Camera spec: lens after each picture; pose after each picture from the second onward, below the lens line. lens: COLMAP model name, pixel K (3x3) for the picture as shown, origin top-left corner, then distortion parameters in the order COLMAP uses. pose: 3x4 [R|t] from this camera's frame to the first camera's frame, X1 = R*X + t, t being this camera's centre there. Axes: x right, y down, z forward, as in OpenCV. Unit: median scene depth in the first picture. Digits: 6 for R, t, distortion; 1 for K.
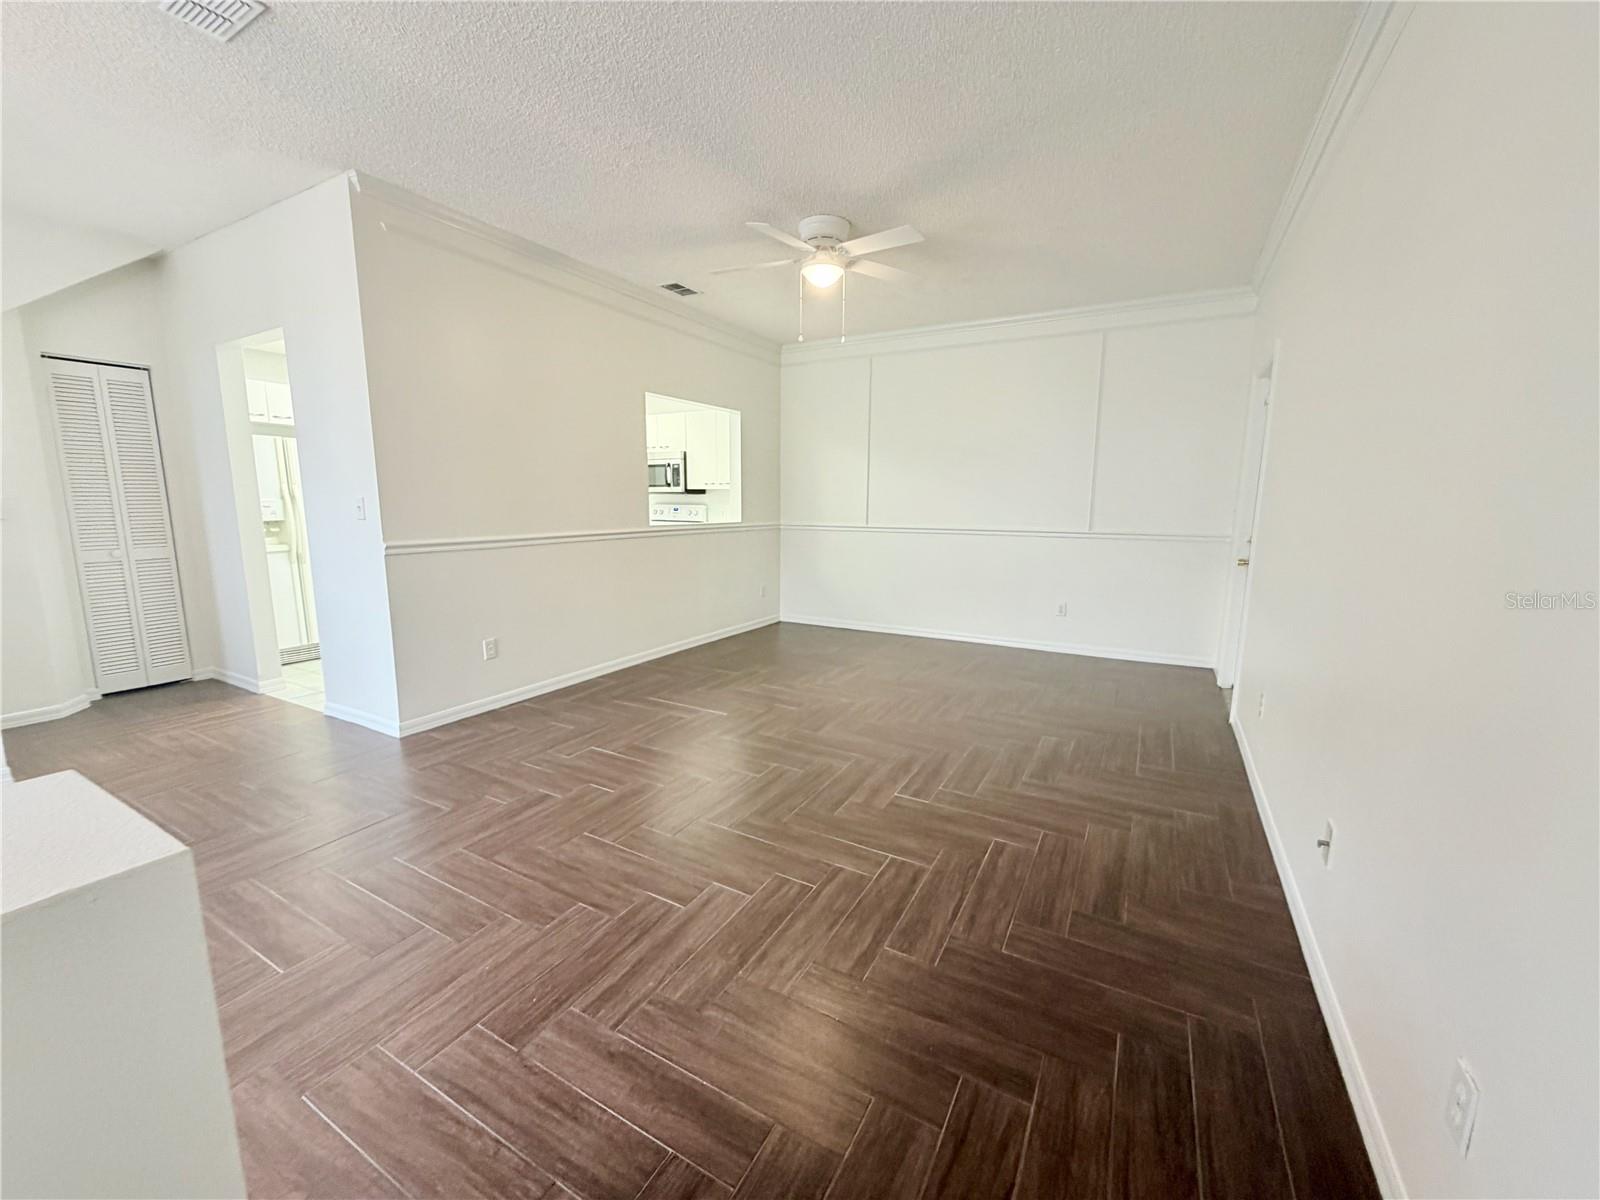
lens RADIAL K [[638.2, 0, 797.4], [0, 638.2, 599.1], [0, 0, 1]] dist [-0.000982, -0.000015]
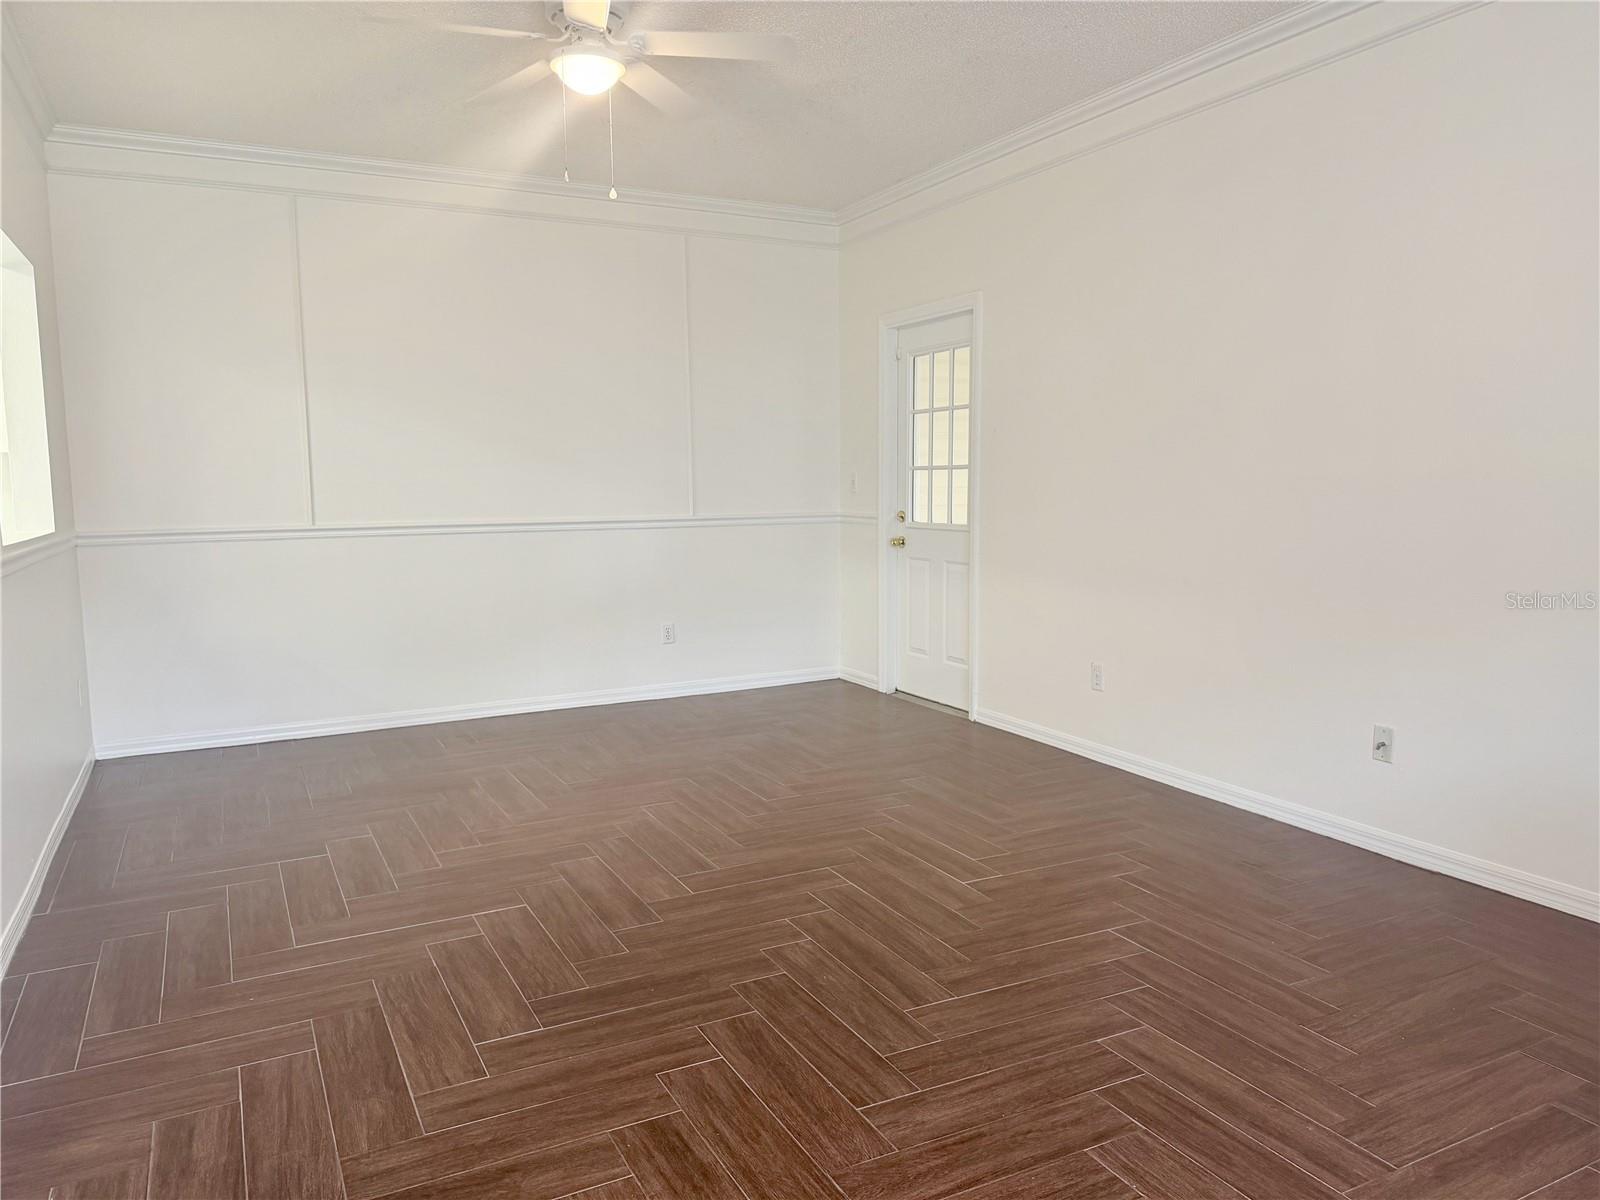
lens RADIAL K [[1125.6, 0, 804.1], [0, 1125.6, 601.5], [0, 0, 1]] dist [0.066930, -0.087164]
pose [[0.548232, -0.104894, 0.829722, -0.943415], [0.142508, 0.989311, 0.030909, -0.063463], [-0.824095, 0.101297, 0.557320, 0.424469]]
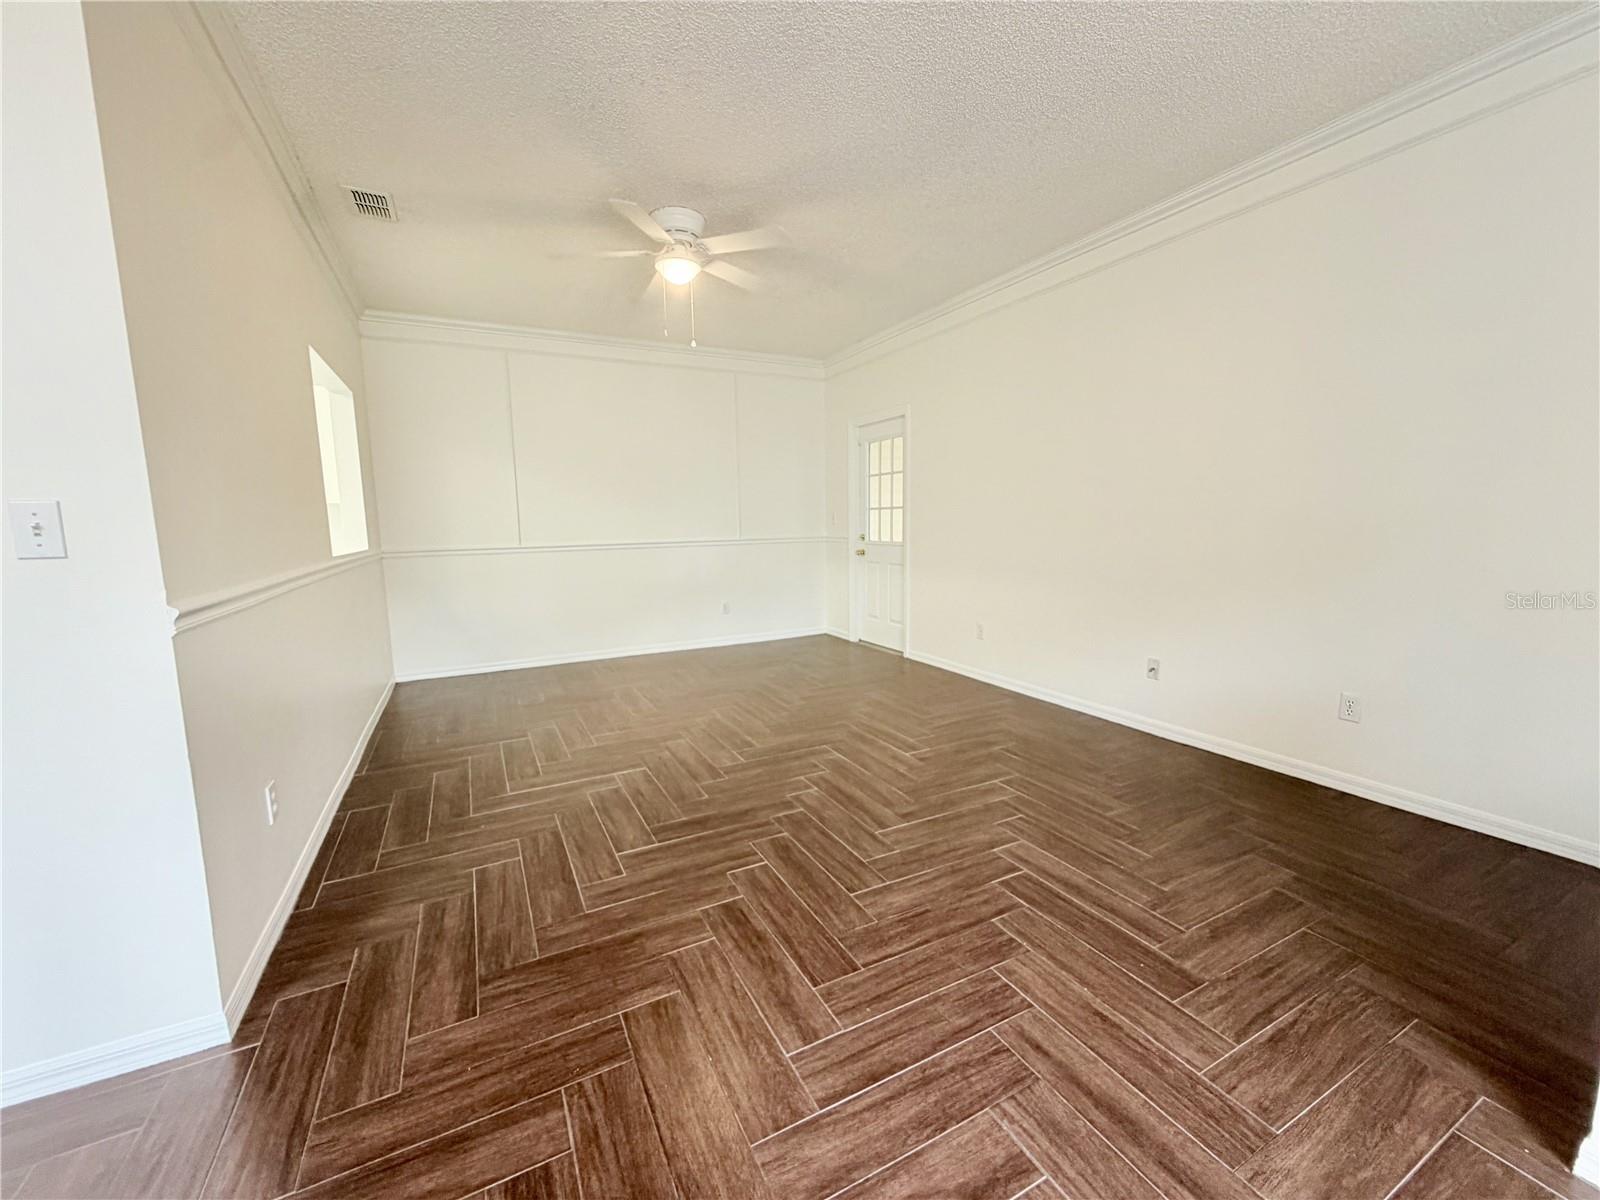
lens RADIAL K [[638.2, 0, 797.4], [0, 638.2, 599.1], [0, 0, 1]] dist [-0.000982, -0.000015]
pose [[0.550080, -0.119860, 0.826466, -0.894322], [0.149466, 0.987797, 0.043775, -0.056745], [-0.821628, 0.099449, 0.561283, 0.481792]]
